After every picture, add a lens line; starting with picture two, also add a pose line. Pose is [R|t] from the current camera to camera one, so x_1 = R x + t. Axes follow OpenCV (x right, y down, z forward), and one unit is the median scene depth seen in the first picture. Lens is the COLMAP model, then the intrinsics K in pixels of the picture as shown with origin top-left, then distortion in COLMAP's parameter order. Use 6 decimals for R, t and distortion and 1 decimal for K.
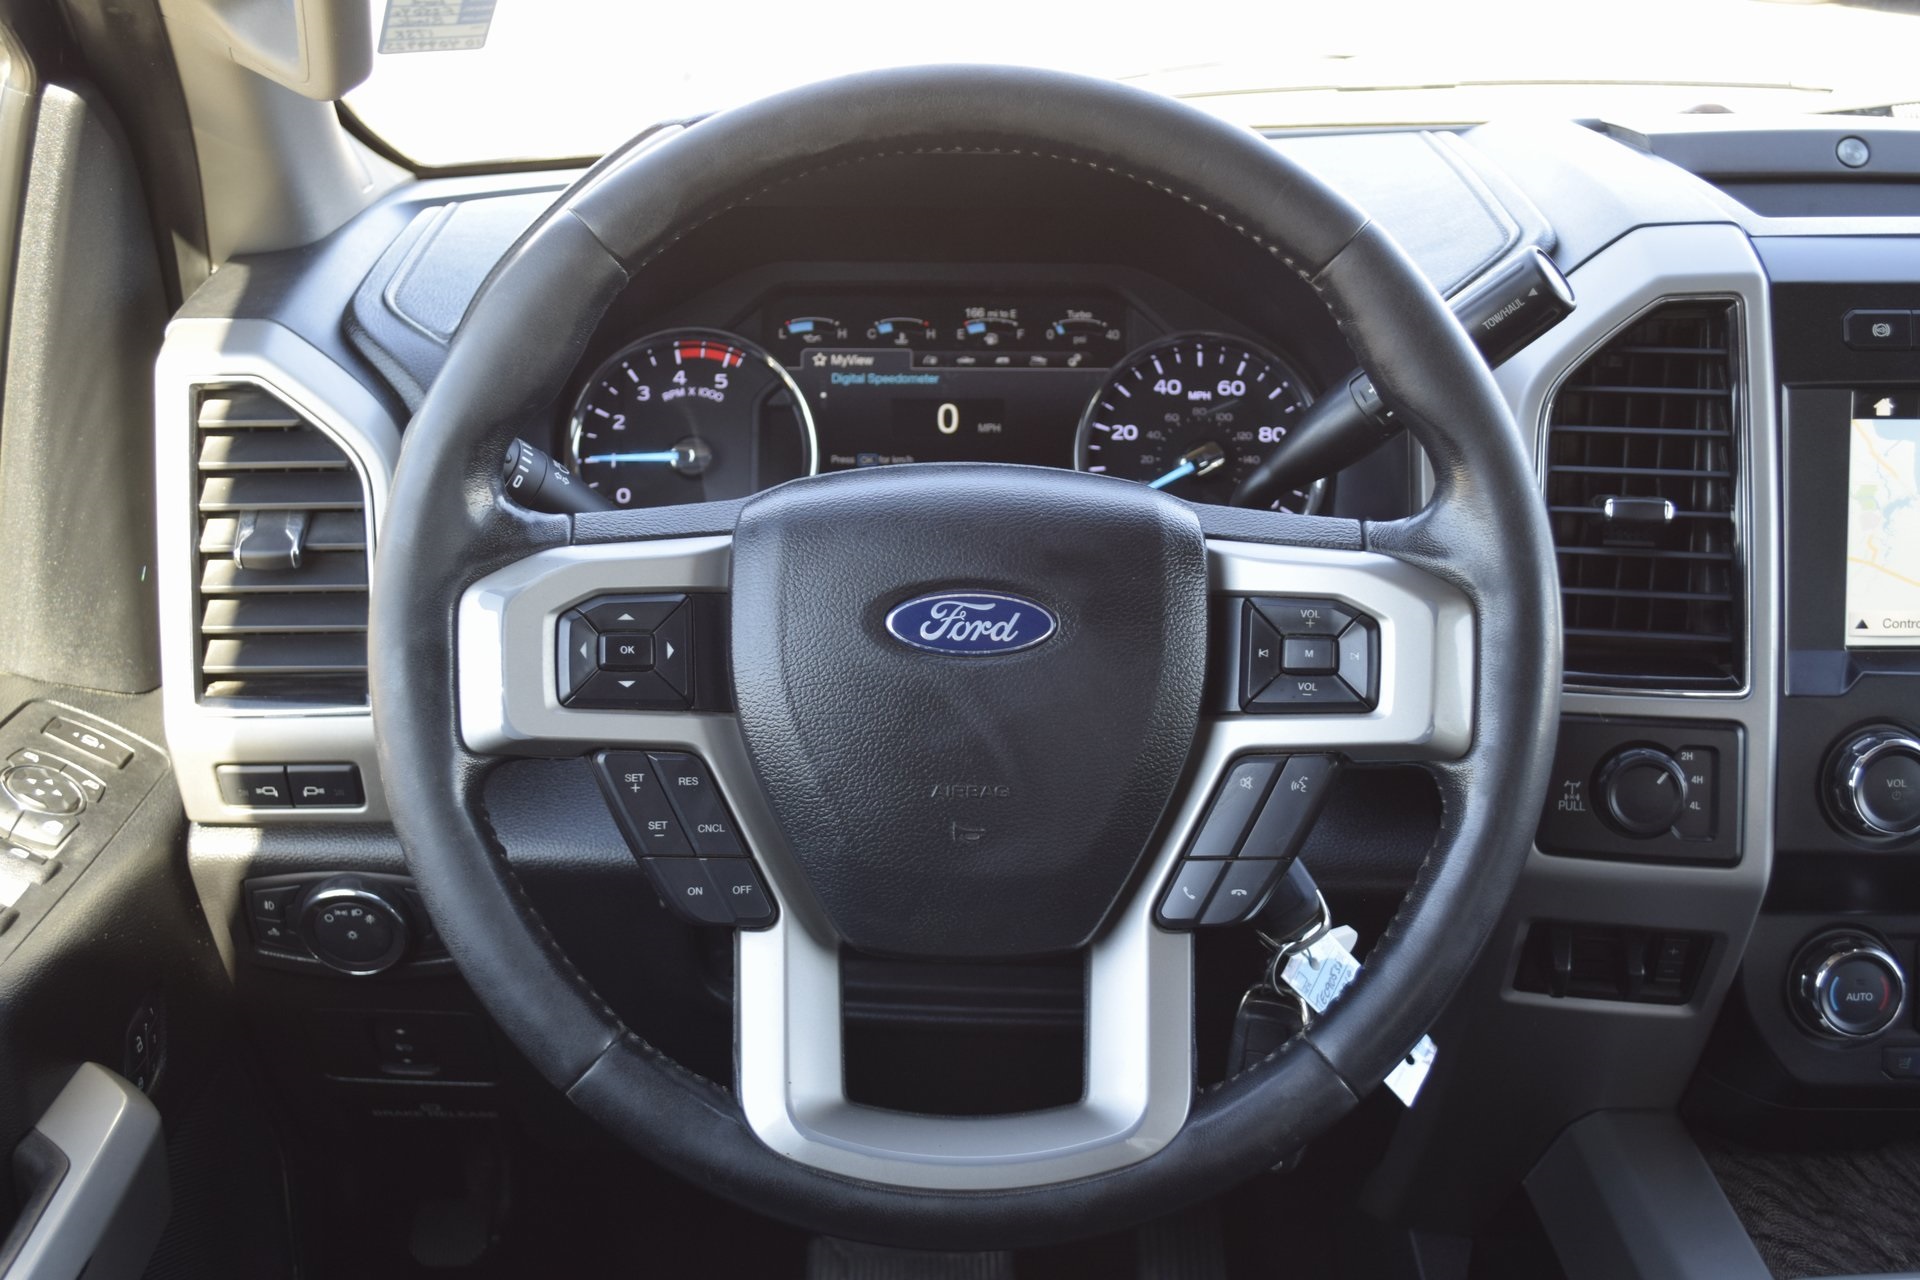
lens RADIAL K [[2318.1, 0, 960.0], [0, 2318.1, 640.0], [0, 0, 1]] dist [-0.018468, -0.002162]
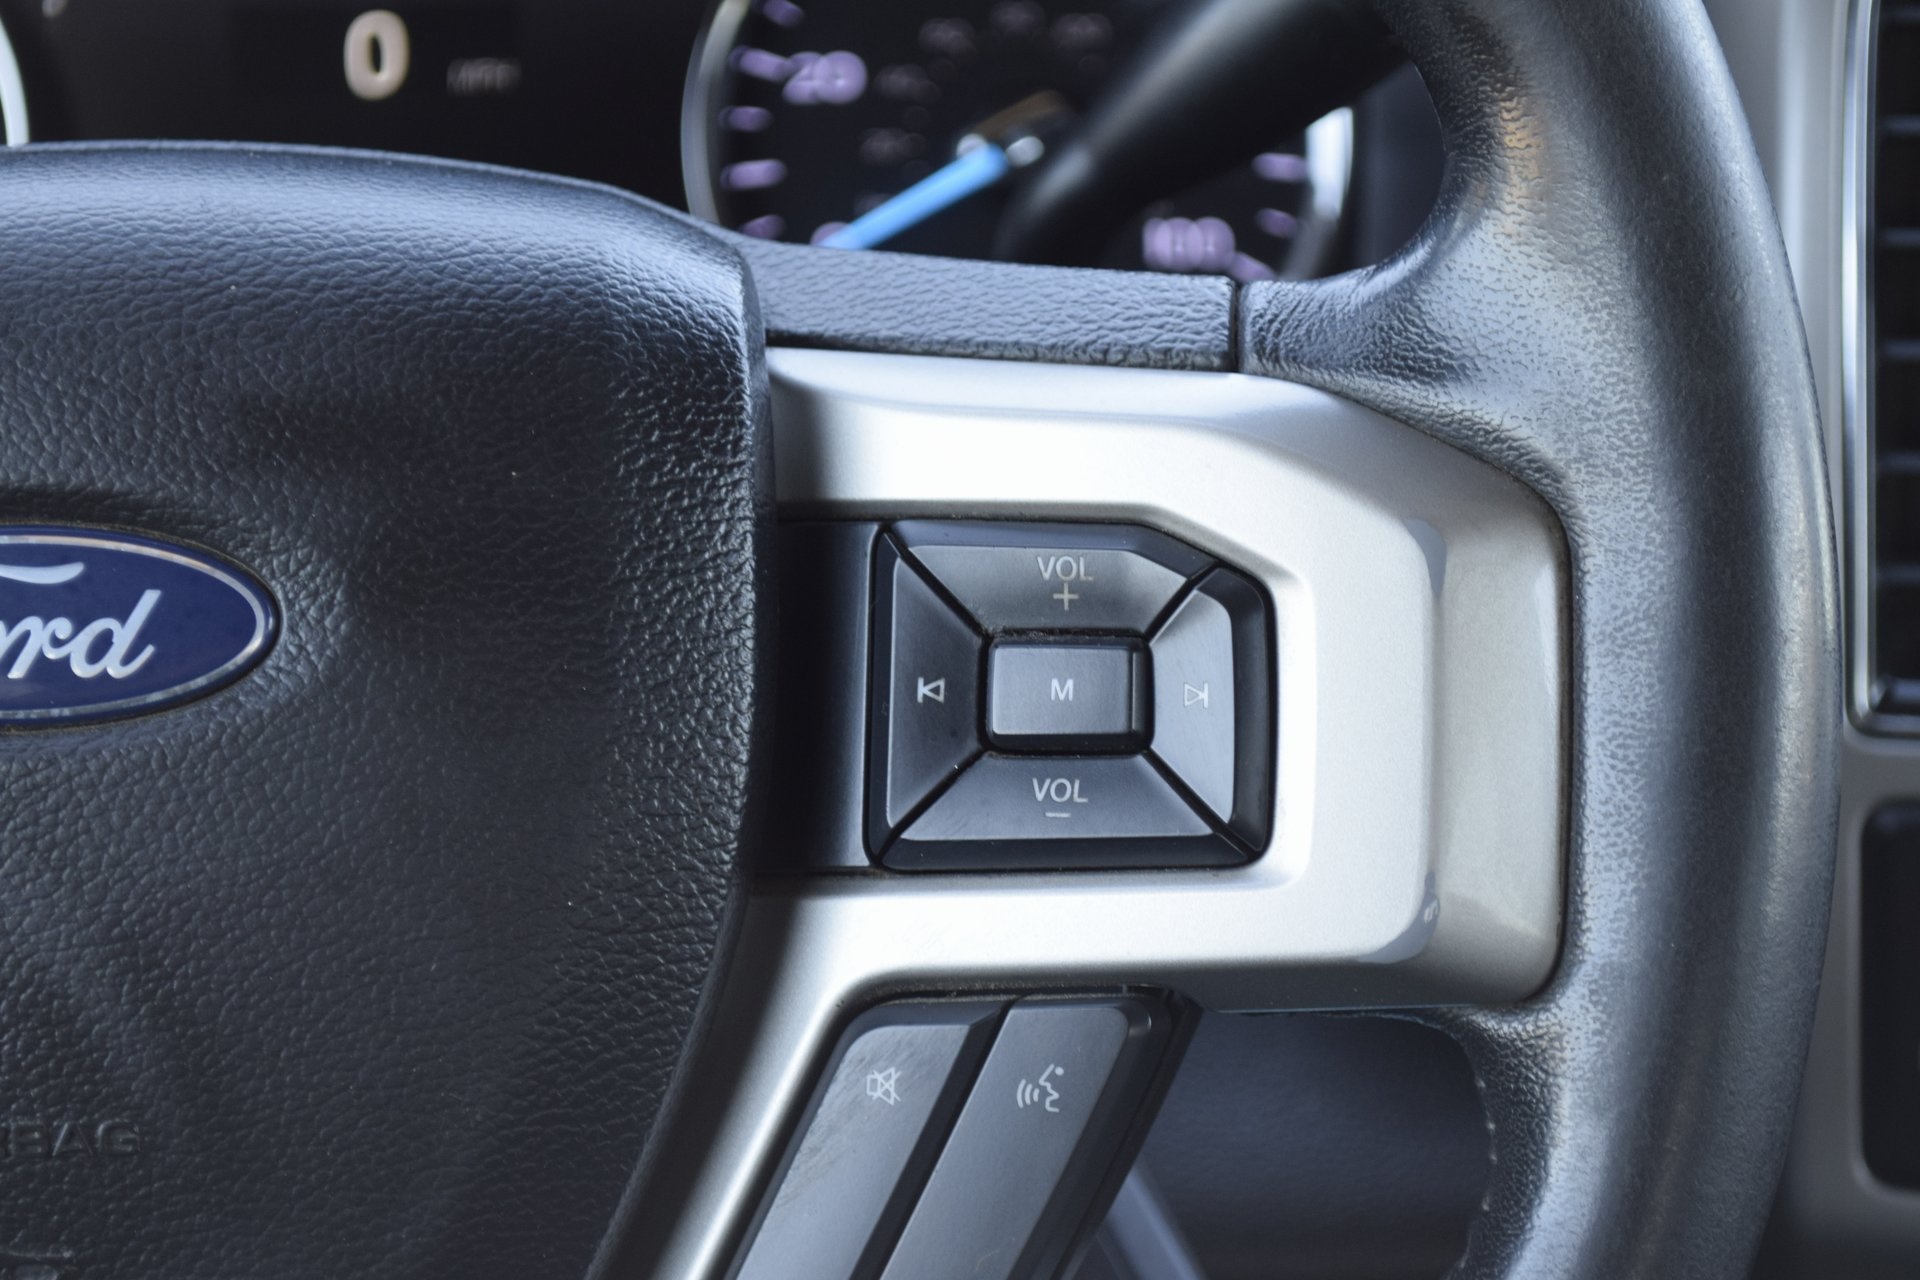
lens RADIAL K [[4349.1, 0, 960.0], [0, 4349.1, 640.0], [0, 0, 1]] dist [0.036374, -0.283714]
pose [[0.999463, -0.024815, -0.021422, 0.137280], [0.025257, 0.999468, 0.020615, -0.013076], [0.020899, -0.021145, 0.999558, 0.352522]]
